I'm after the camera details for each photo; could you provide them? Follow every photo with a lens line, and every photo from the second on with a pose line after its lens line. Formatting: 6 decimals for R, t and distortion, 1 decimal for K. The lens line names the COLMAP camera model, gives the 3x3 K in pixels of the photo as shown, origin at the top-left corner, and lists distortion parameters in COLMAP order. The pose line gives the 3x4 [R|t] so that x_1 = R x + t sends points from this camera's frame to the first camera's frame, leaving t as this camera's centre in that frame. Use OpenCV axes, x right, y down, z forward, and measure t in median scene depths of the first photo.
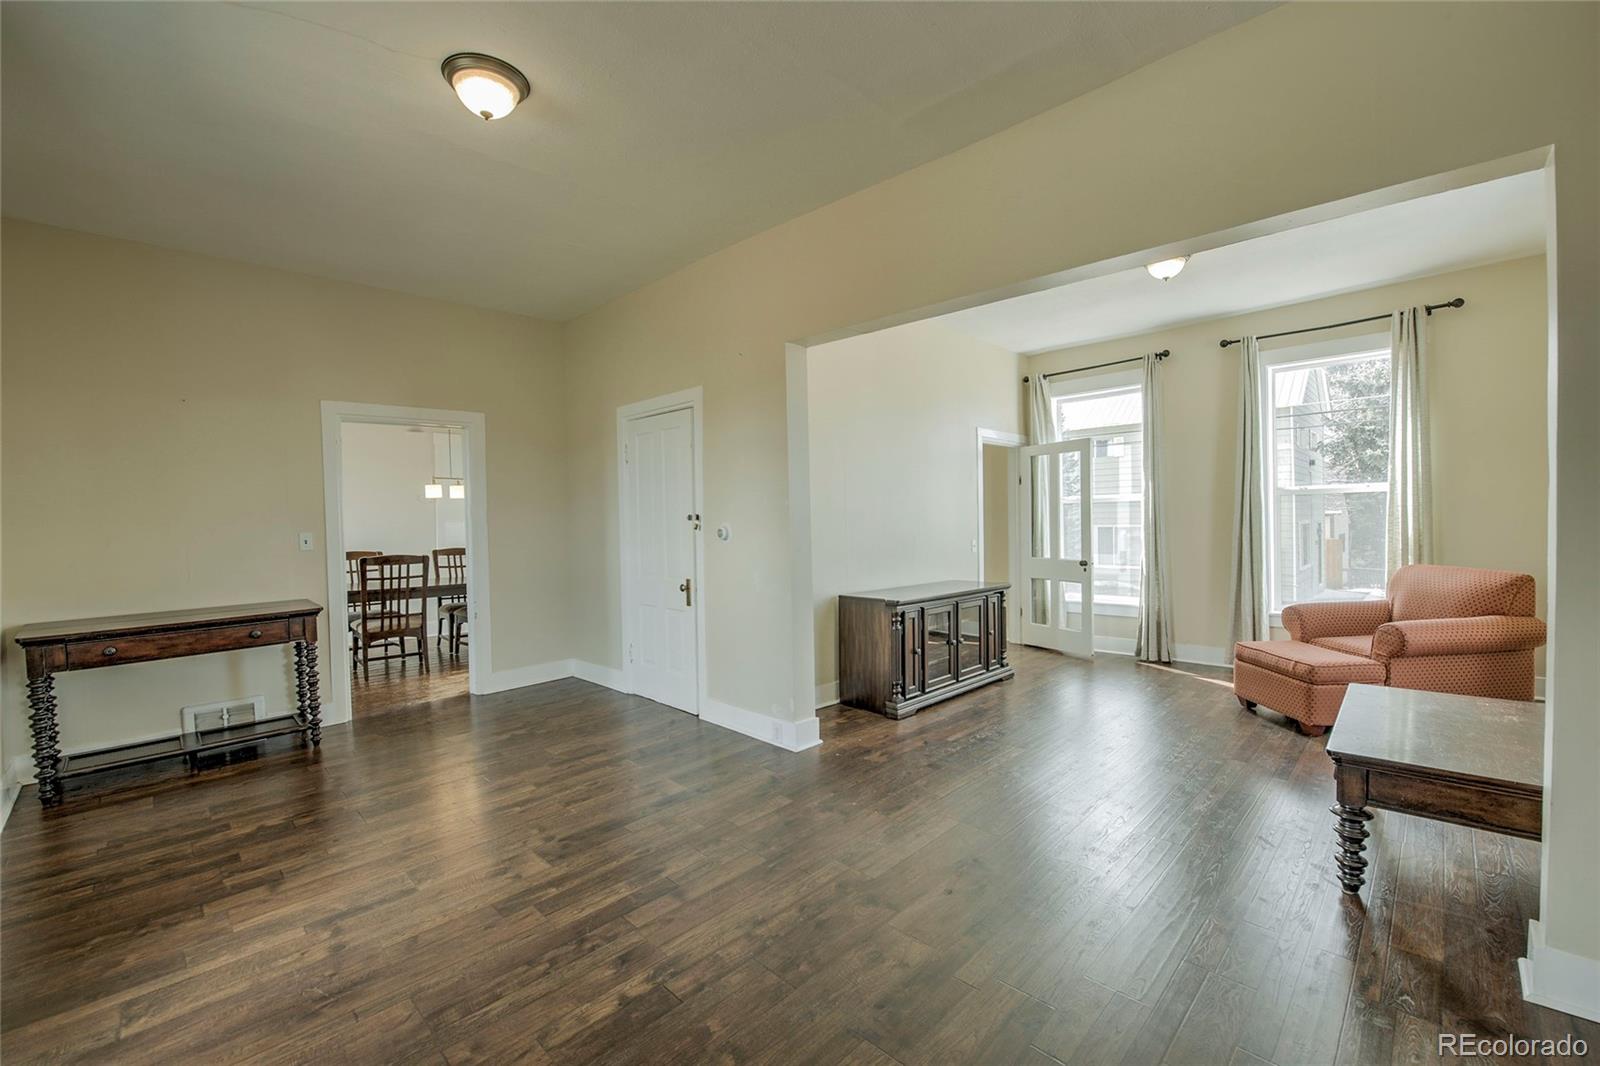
lens RADIAL K [[666.0, 0, 798.9], [0, 666.0, 533.6], [0, 0, 1]] dist [-0.009830, -0.004992]
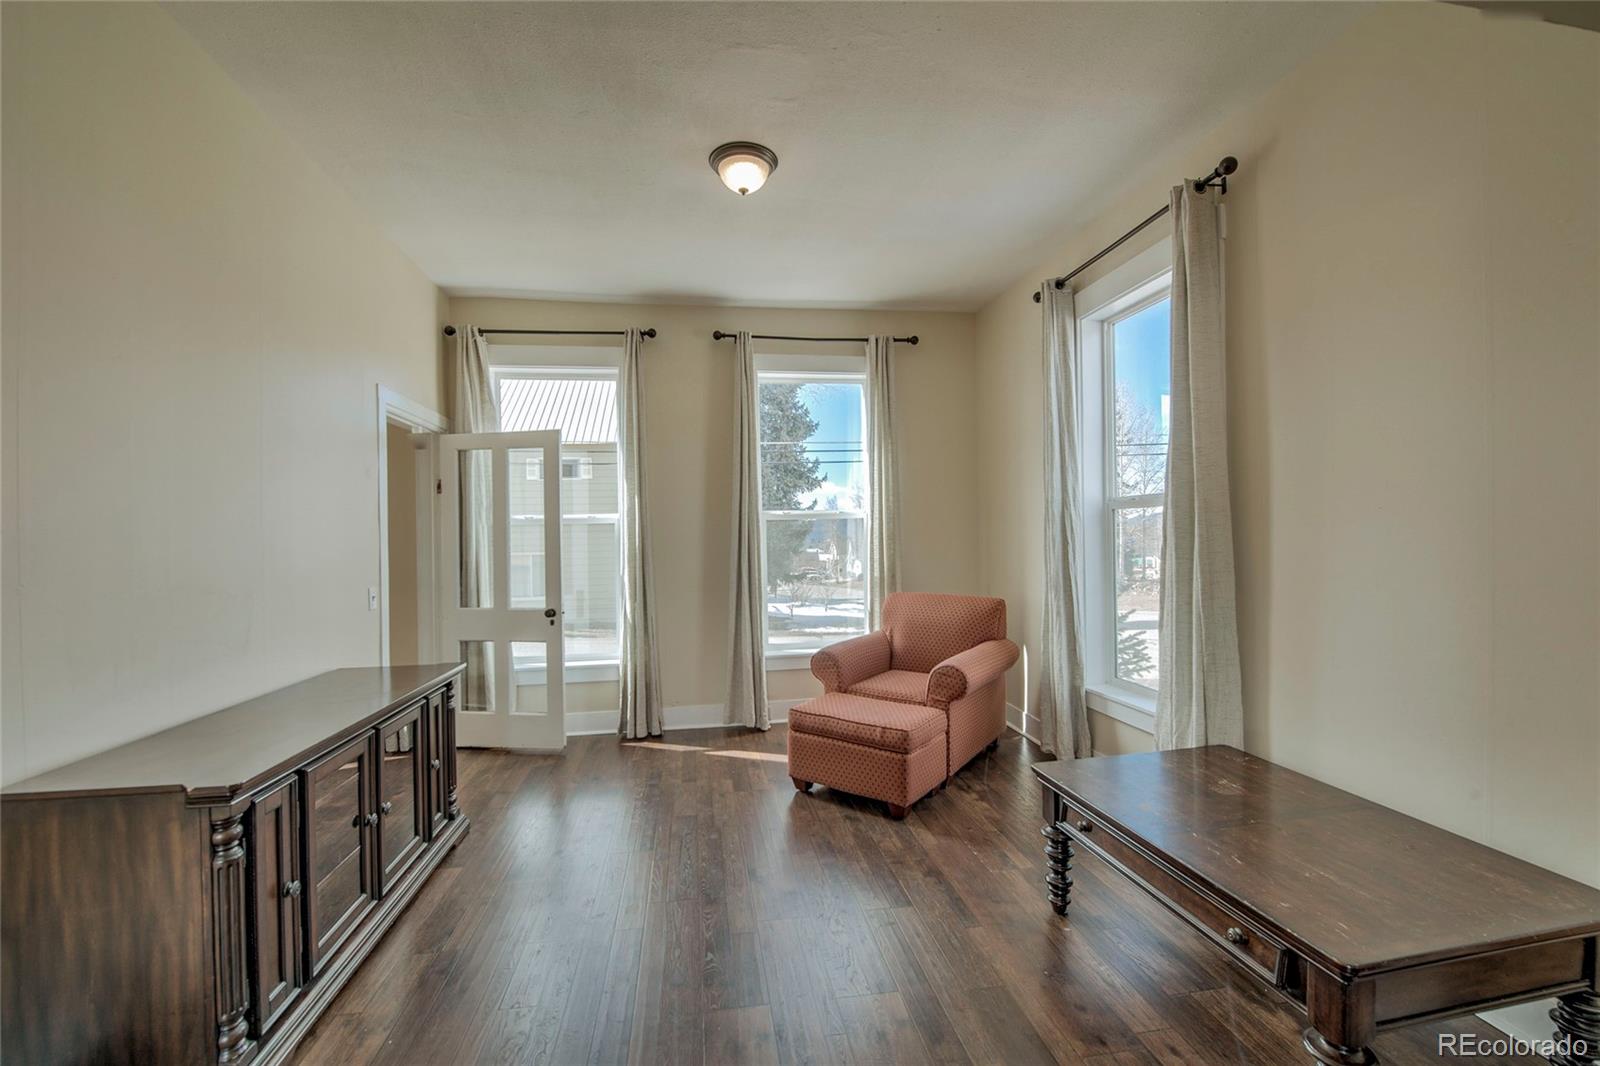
lens RADIAL K [[666.0, 0, 798.9], [0, 666.0, 533.6], [0, 0, 1]] dist [-0.009830, -0.004992]
pose [[0.592087, 0.012932, 0.805770, 0.035633], [0.020736, 0.999296, -0.031275, -0.011254], [-0.805607, 0.035226, 0.591402, 0.448830]]
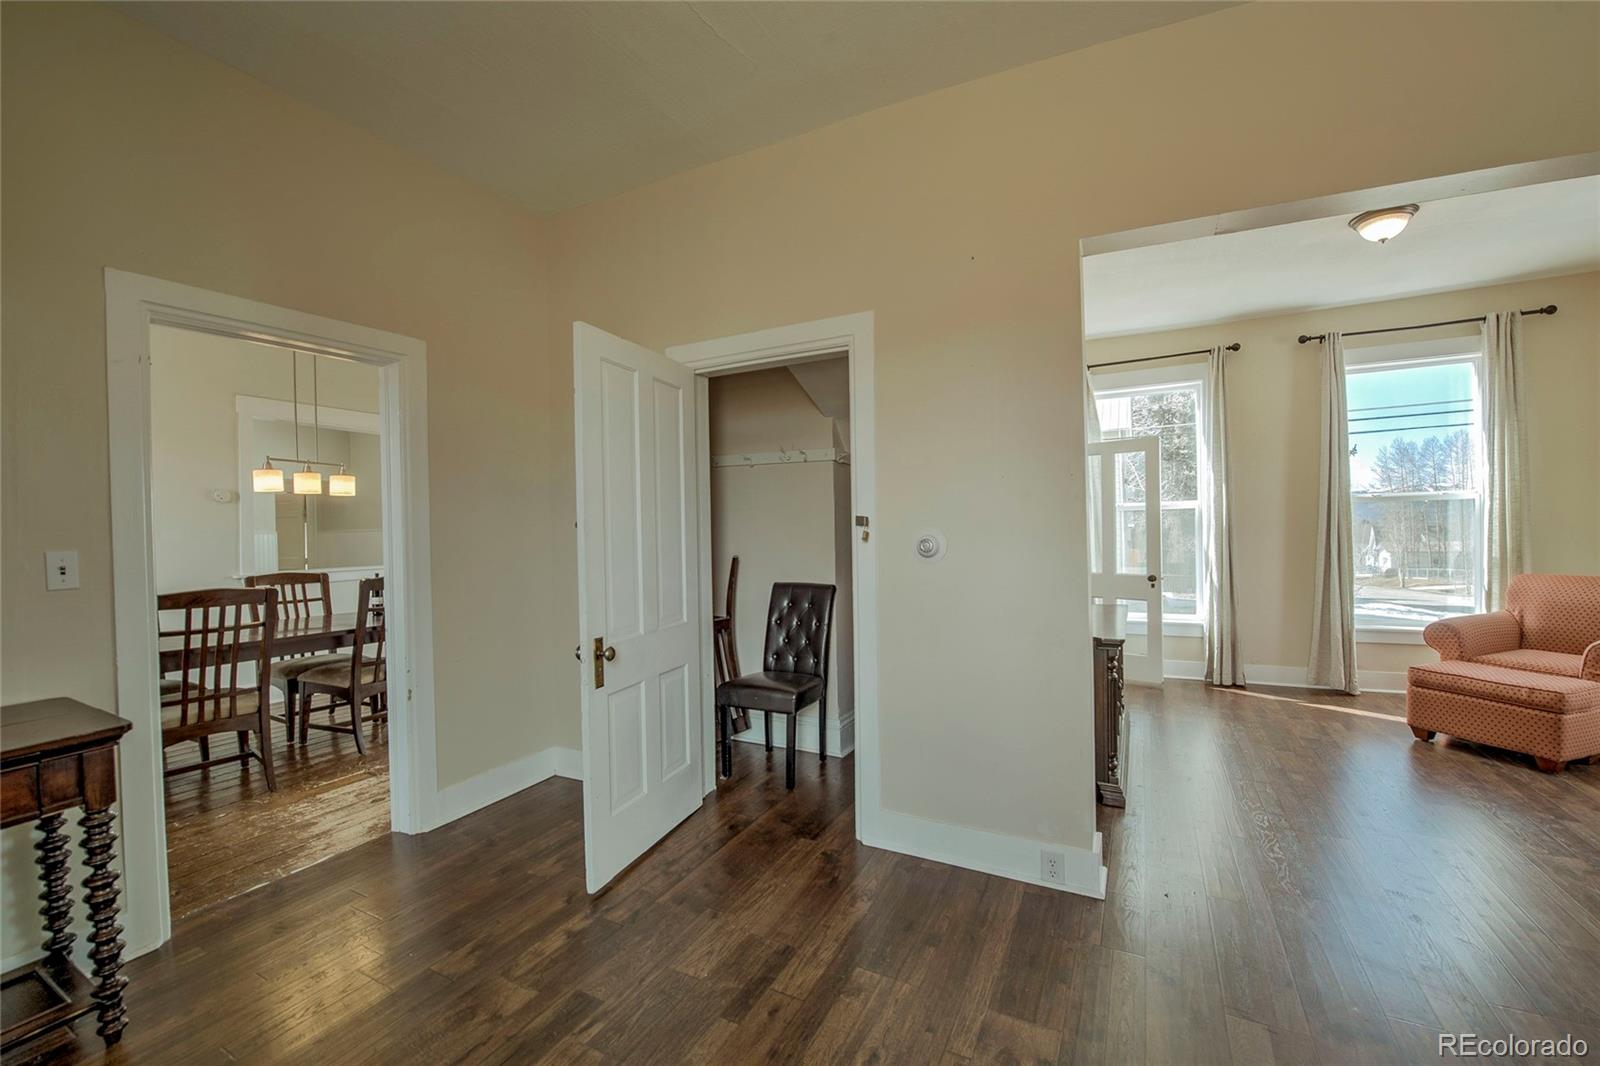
lens RADIAL K [[661.8, 0, 797.3], [0, 661.8, 535.1], [0, 0, 1]] dist [-0.018463, -0.000273]
pose [[0.956166, -0.001230, 0.292823, -0.317270], [0.006715, 0.999820, -0.017725, -0.000380], [-0.292749, 0.018914, 0.956002, 0.345720]]
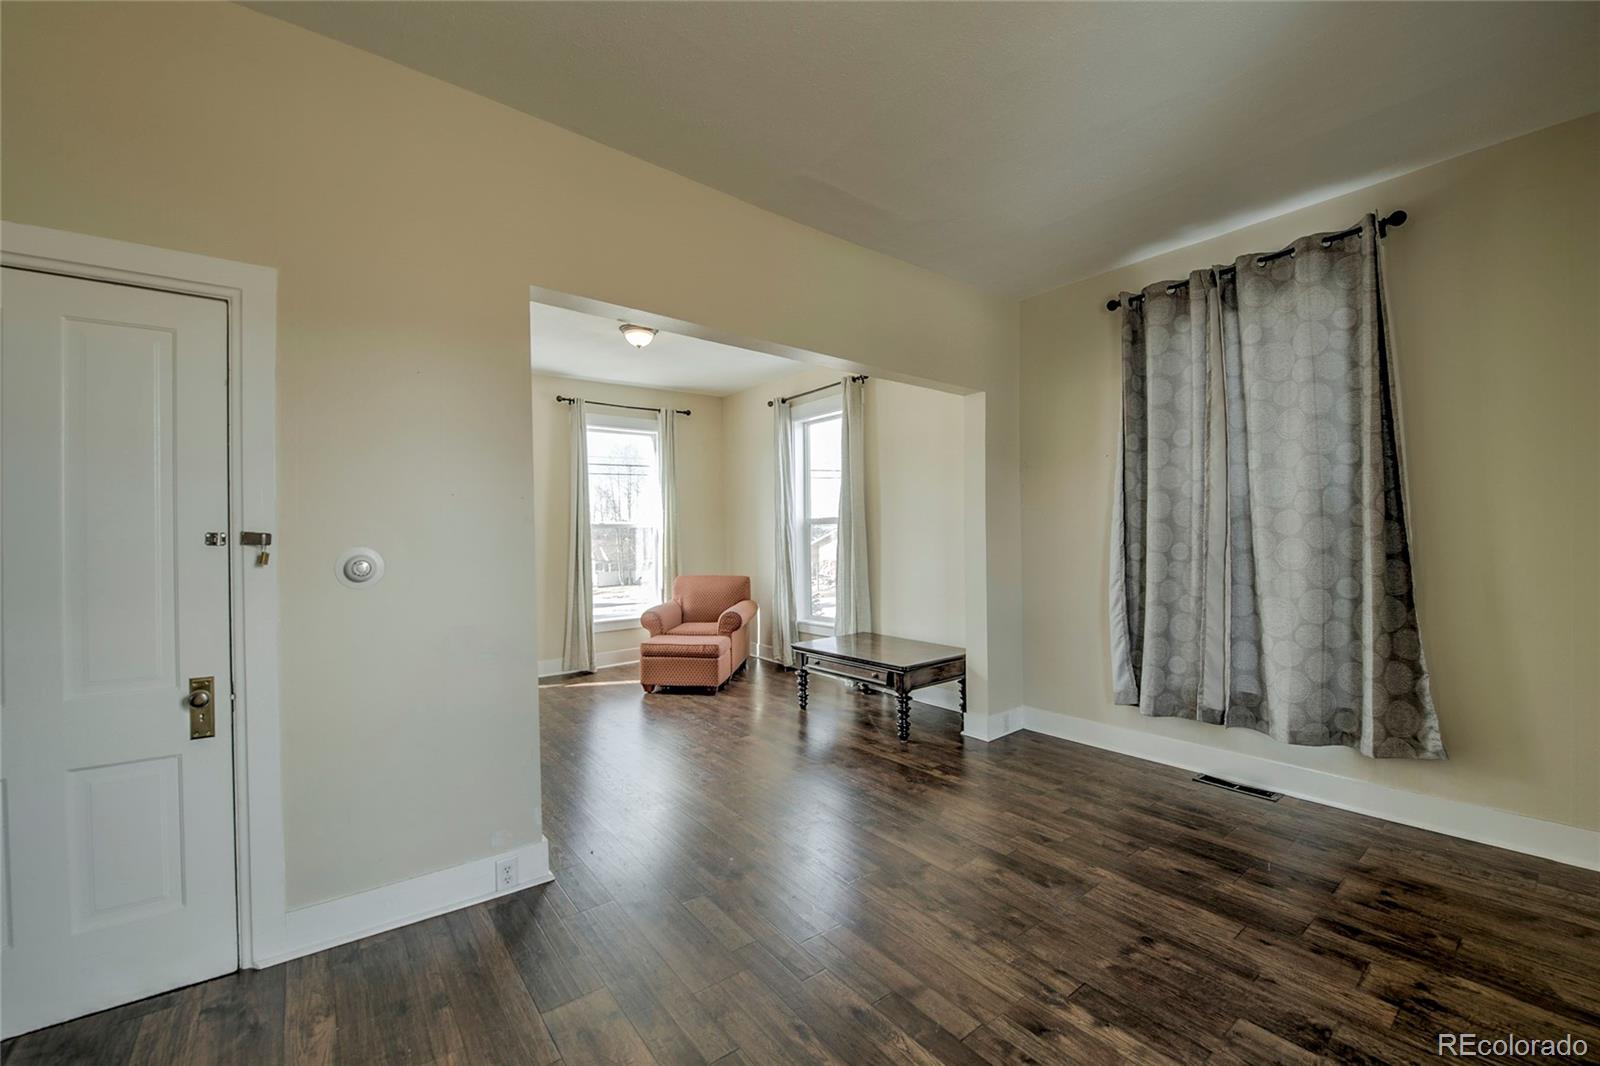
lens RADIAL K [[640.5, 0, 798.9], [0, 640.5, 536.2], [0, 0, 1]] dist [-0.016851, -0.000999]
pose [[0.129156, 0.017893, 0.991463, -0.442159], [0.032597, 0.999220, -0.022280, -0.002831], [-0.991088, 0.035197, 0.128472, 0.454755]]
